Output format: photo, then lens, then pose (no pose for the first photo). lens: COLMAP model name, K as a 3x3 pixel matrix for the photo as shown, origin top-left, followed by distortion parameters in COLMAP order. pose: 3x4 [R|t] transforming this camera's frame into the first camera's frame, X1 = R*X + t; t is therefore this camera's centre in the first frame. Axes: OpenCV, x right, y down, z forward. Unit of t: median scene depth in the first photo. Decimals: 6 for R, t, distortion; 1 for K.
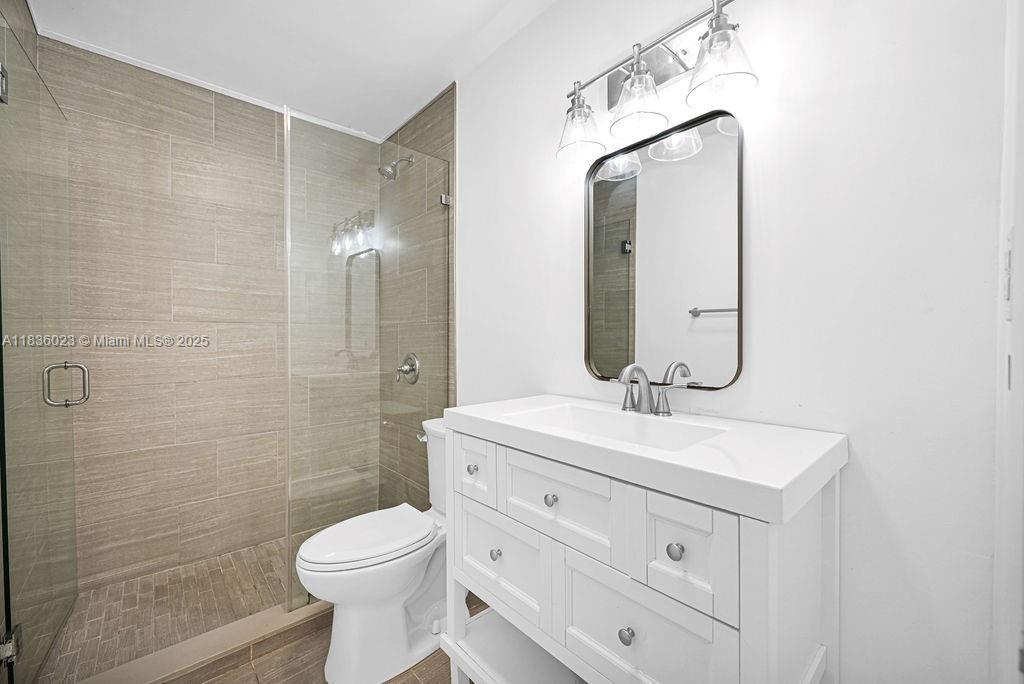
lens RADIAL K [[409.2, 0, 511.2], [0, 409.2, 338.6], [0, 0, 1]] dist [-0.001835, -0.000470]
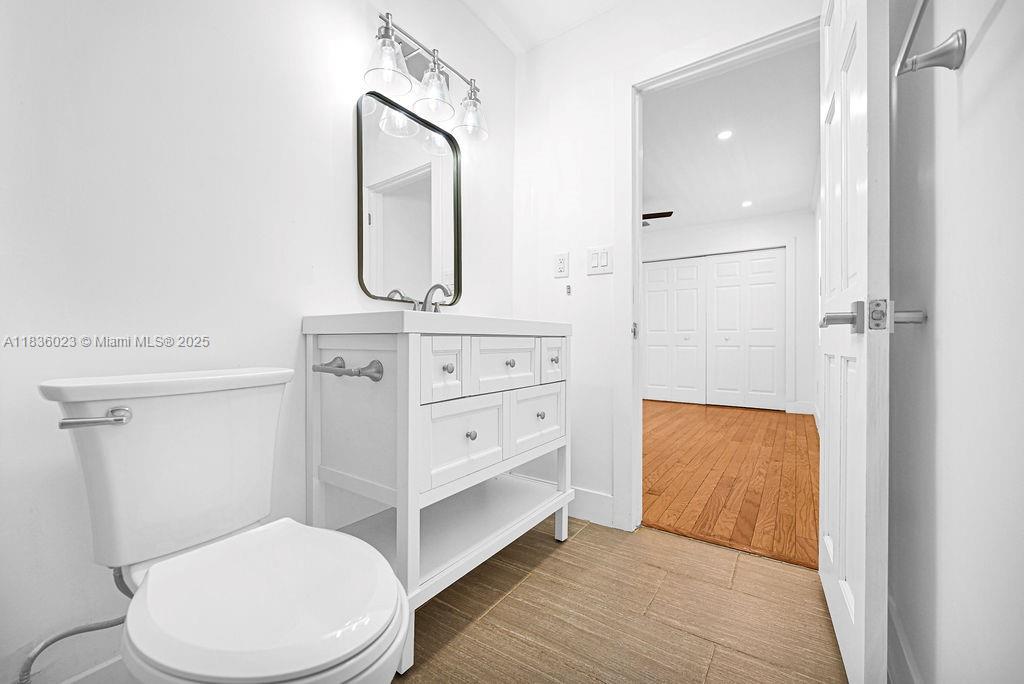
lens RADIAL K [[417.1, 0, 509.9], [0, 417.1, 337.9], [0, 0, 1]] dist [-0.000016, -0.000205]
pose [[-0.230257, 0.008385, 0.973094, -1.163595], [0.006011, 0.999956, -0.007194, 0.269122], [-0.973111, 0.004193, -0.230298, 1.152808]]
